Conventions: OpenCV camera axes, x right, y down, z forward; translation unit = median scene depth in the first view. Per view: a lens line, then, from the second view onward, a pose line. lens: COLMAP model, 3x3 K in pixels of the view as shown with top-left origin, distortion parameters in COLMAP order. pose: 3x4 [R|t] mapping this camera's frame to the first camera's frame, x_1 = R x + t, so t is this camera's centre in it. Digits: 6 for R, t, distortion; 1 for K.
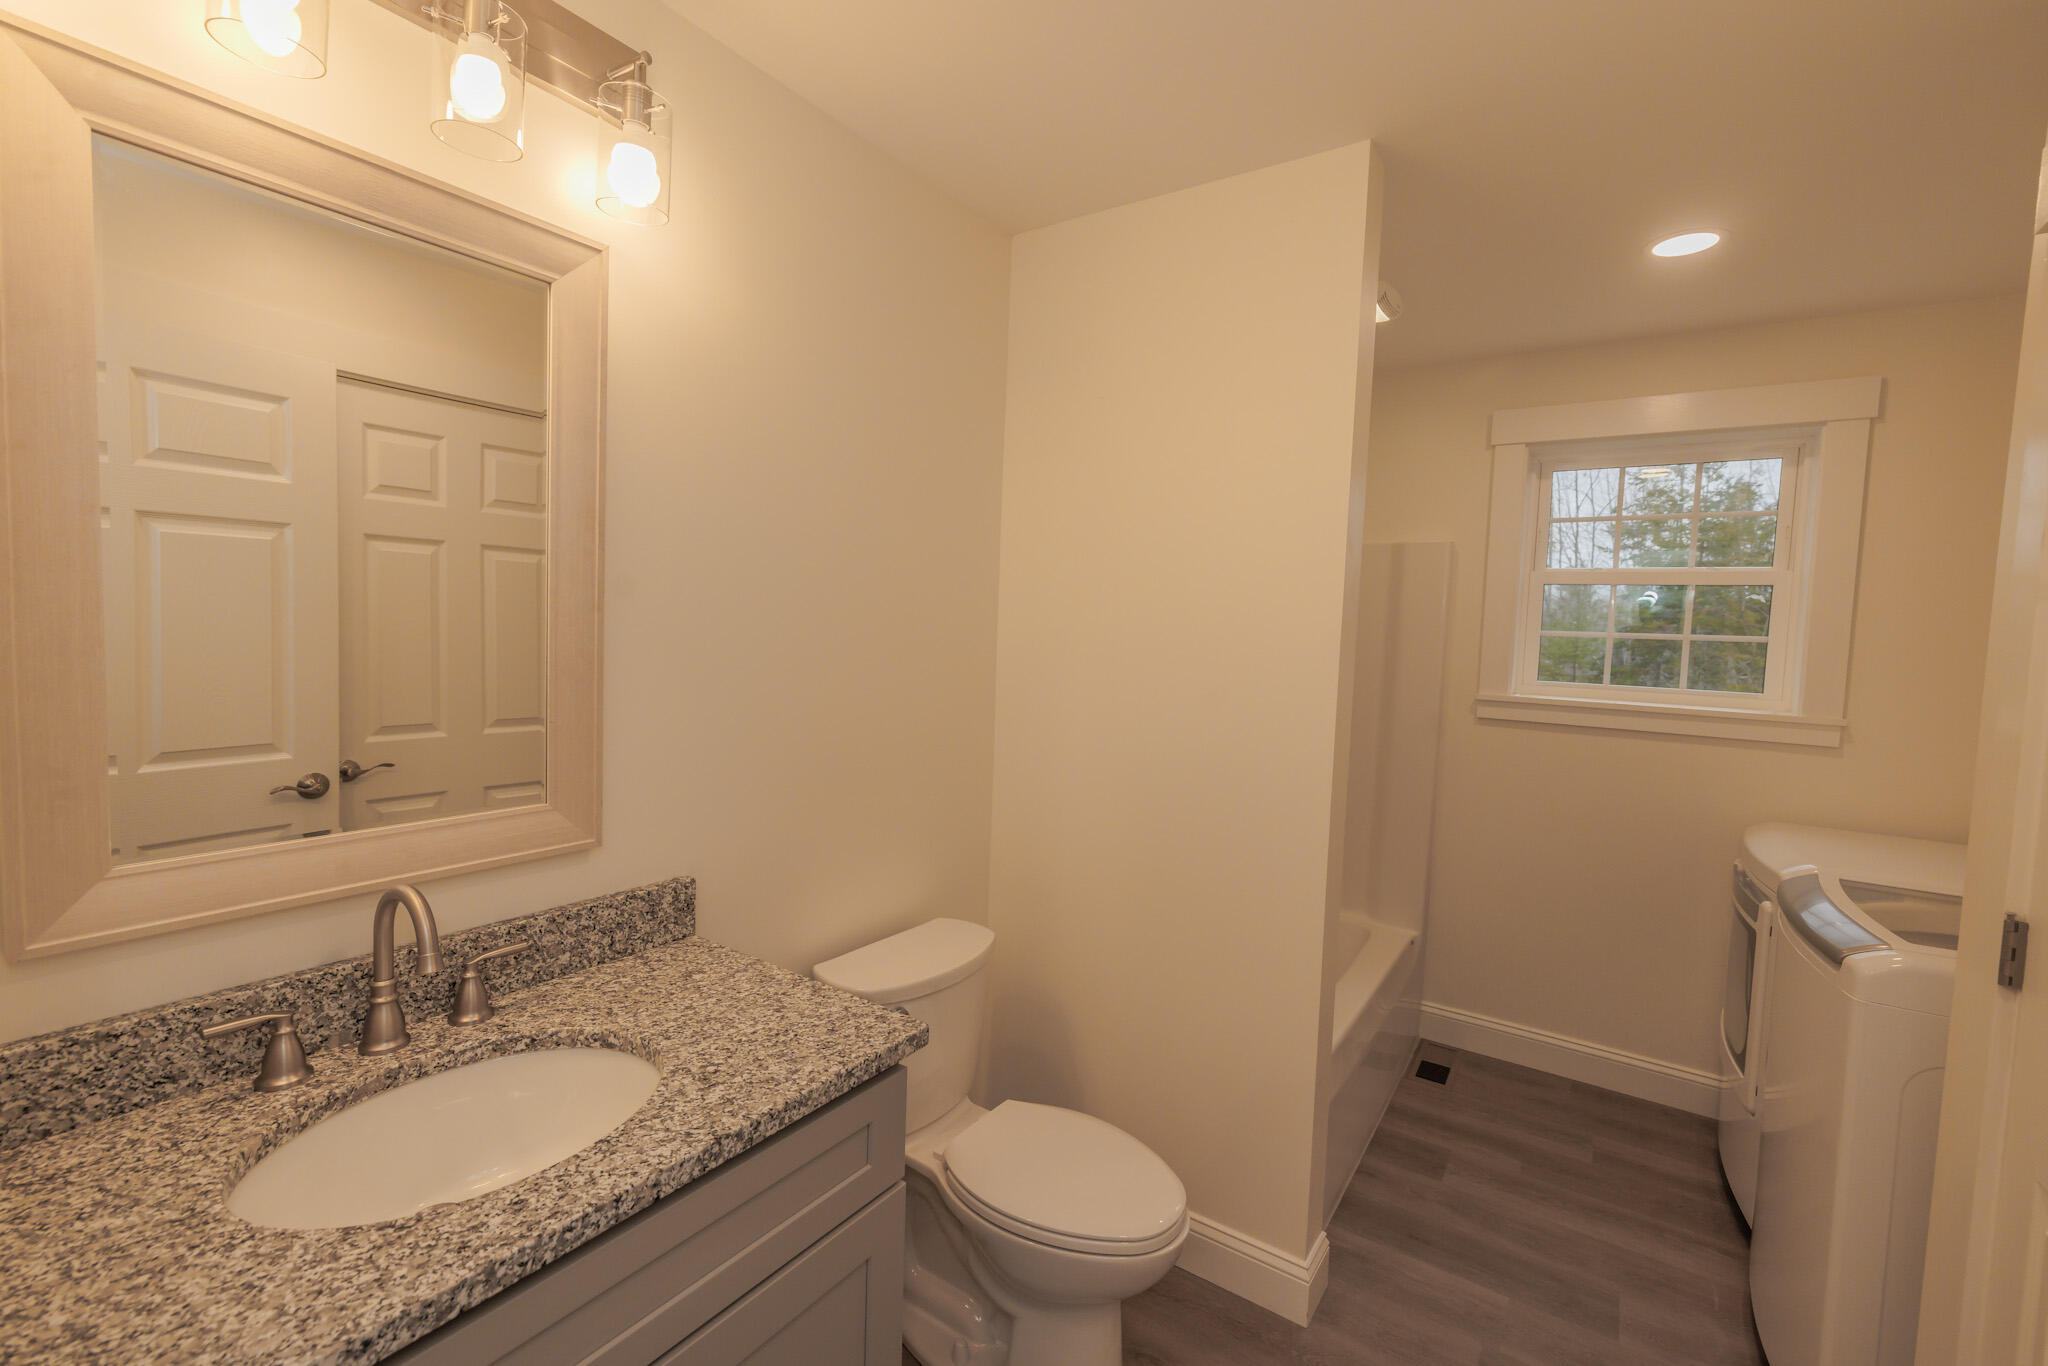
lens RADIAL K [[879.1, 0, 1024.0], [0, 879.1, 683.0], [0, 0, 1]] dist [0.000389, -0.000065]
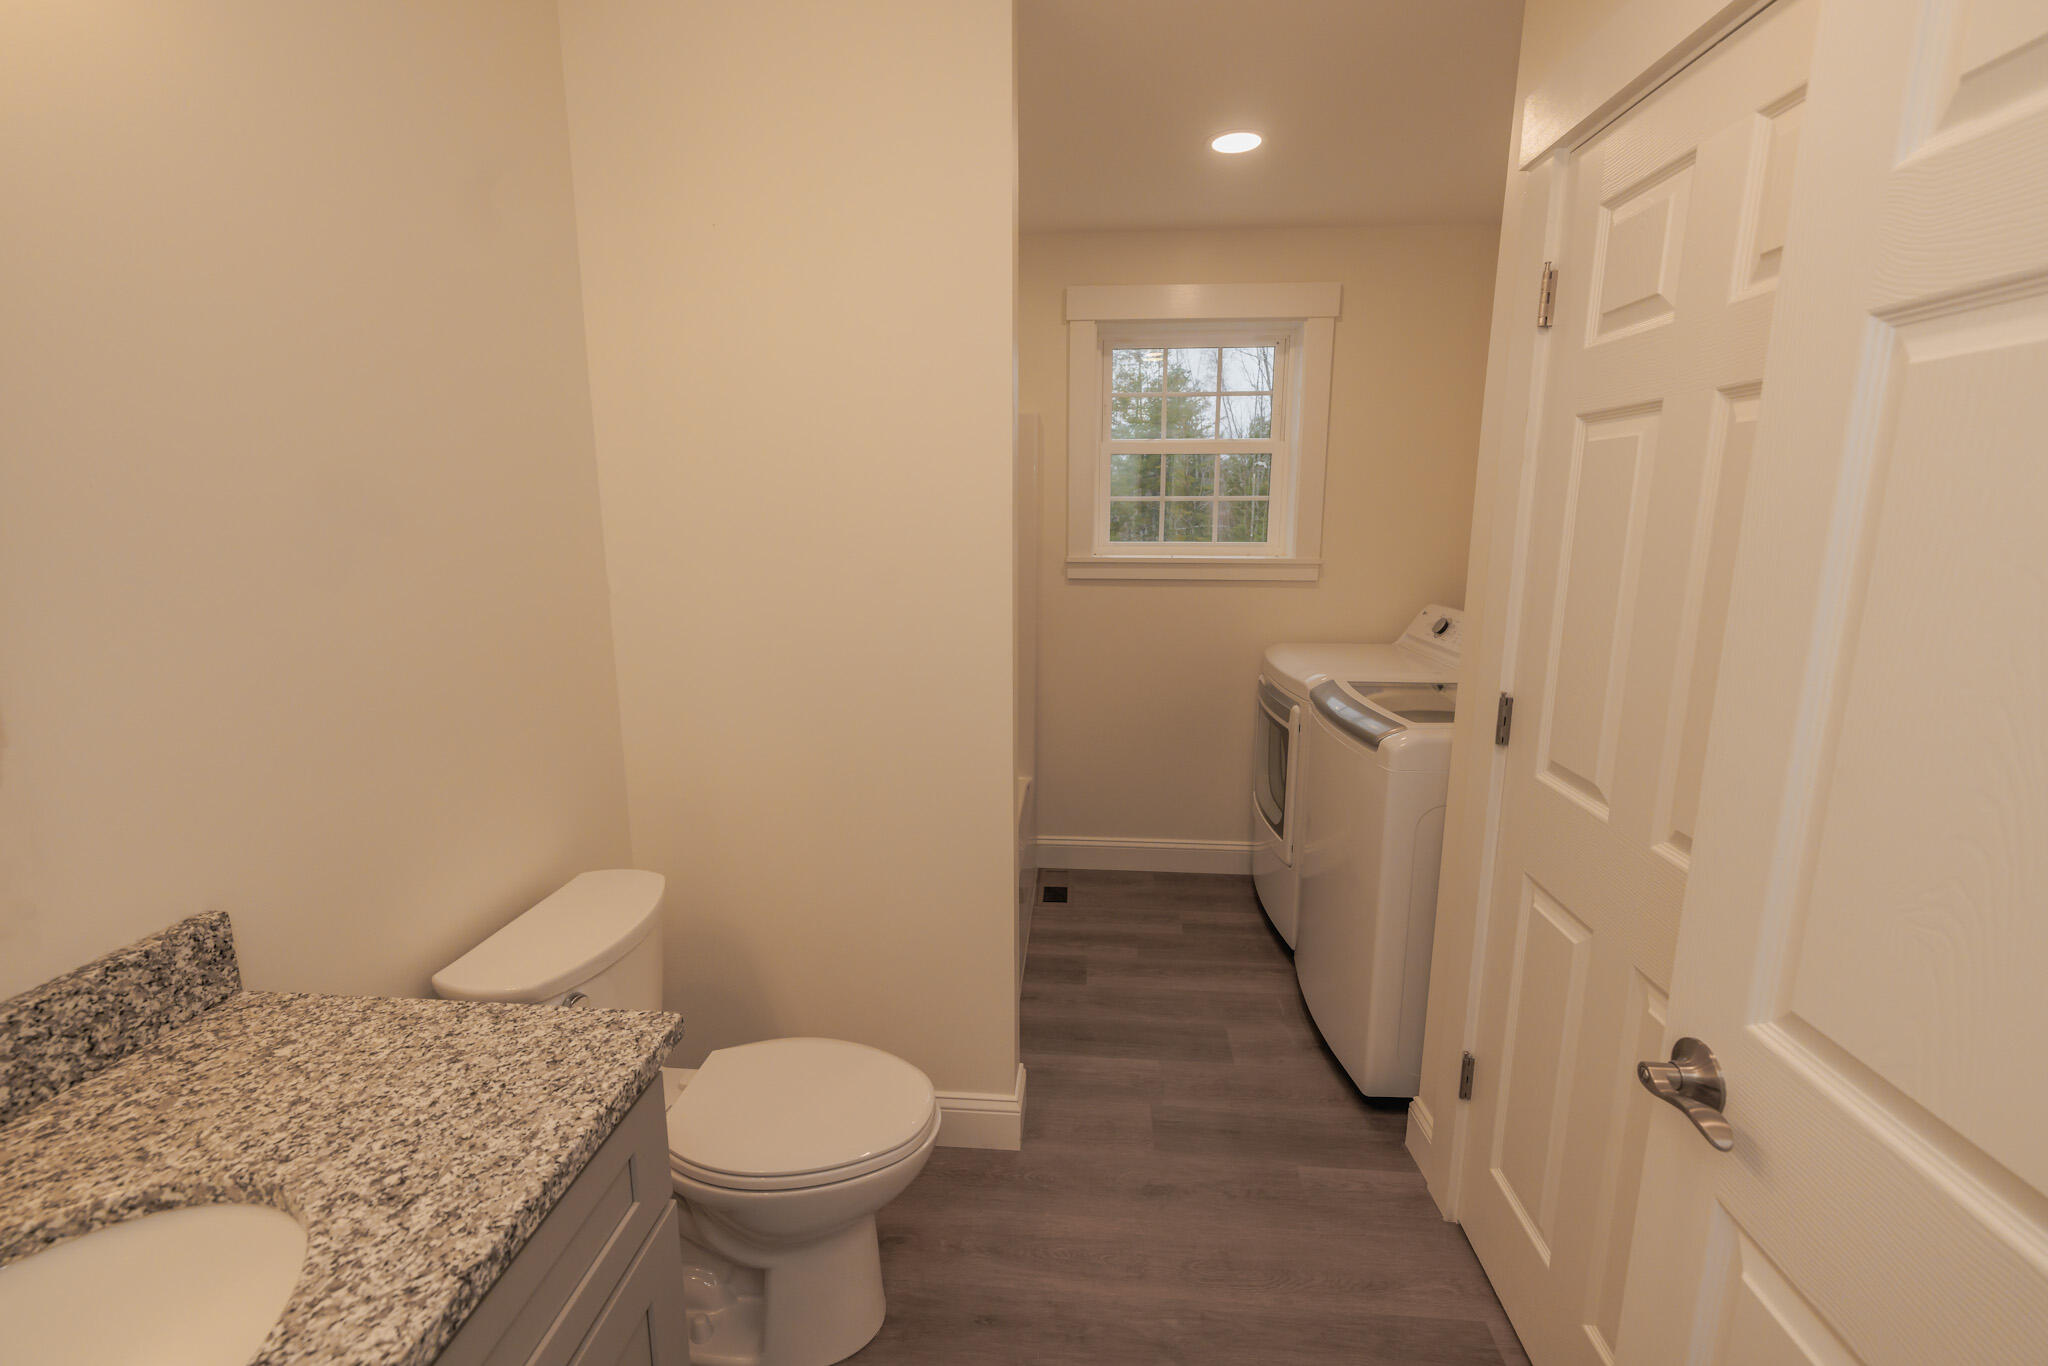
lens RADIAL K [[871.1, 0, 1026.7], [0, 871.1, 676.5], [0, 0, 1]] dist [0.000102, -0.000134]
pose [[0.864323, -0.130324, 0.485758, -0.137940], [0.063958, 0.986484, 0.150860, -0.013607], [-0.498853, -0.099323, 0.860976, 0.136814]]
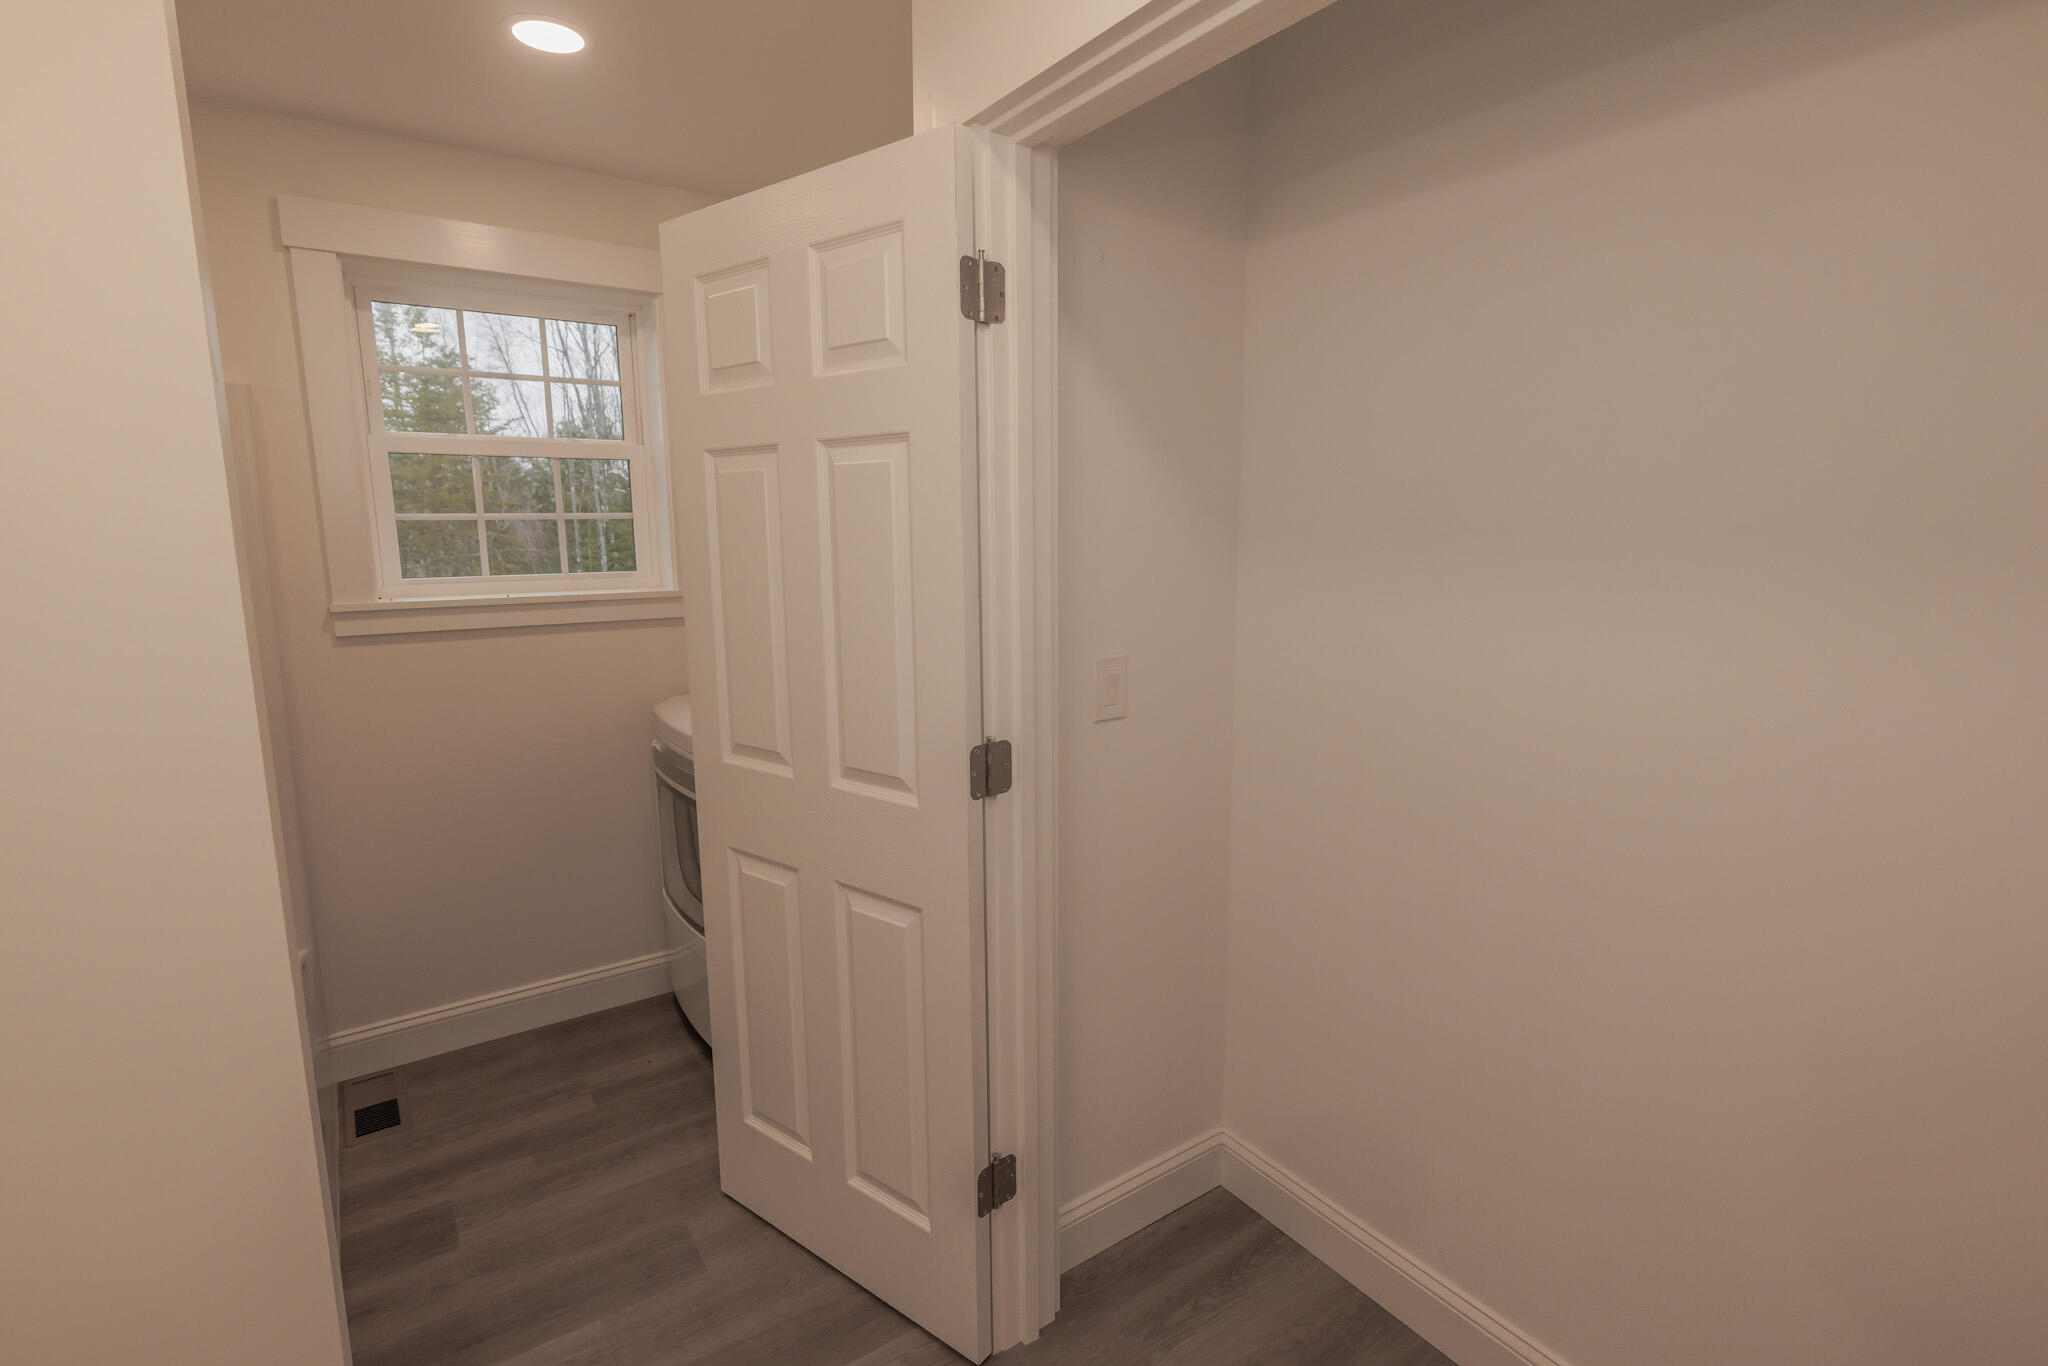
lens RADIAL K [[967.5, 0, 1026.1], [0, 967.5, 674.9], [0, 0, 1]] dist [0.000944, -0.000068]
pose [[0.348975, -0.182633, 0.919164, -0.048966], [0.082397, 0.983007, 0.164035, -0.025746], [-0.933503, 0.018492, 0.358093, 0.334960]]
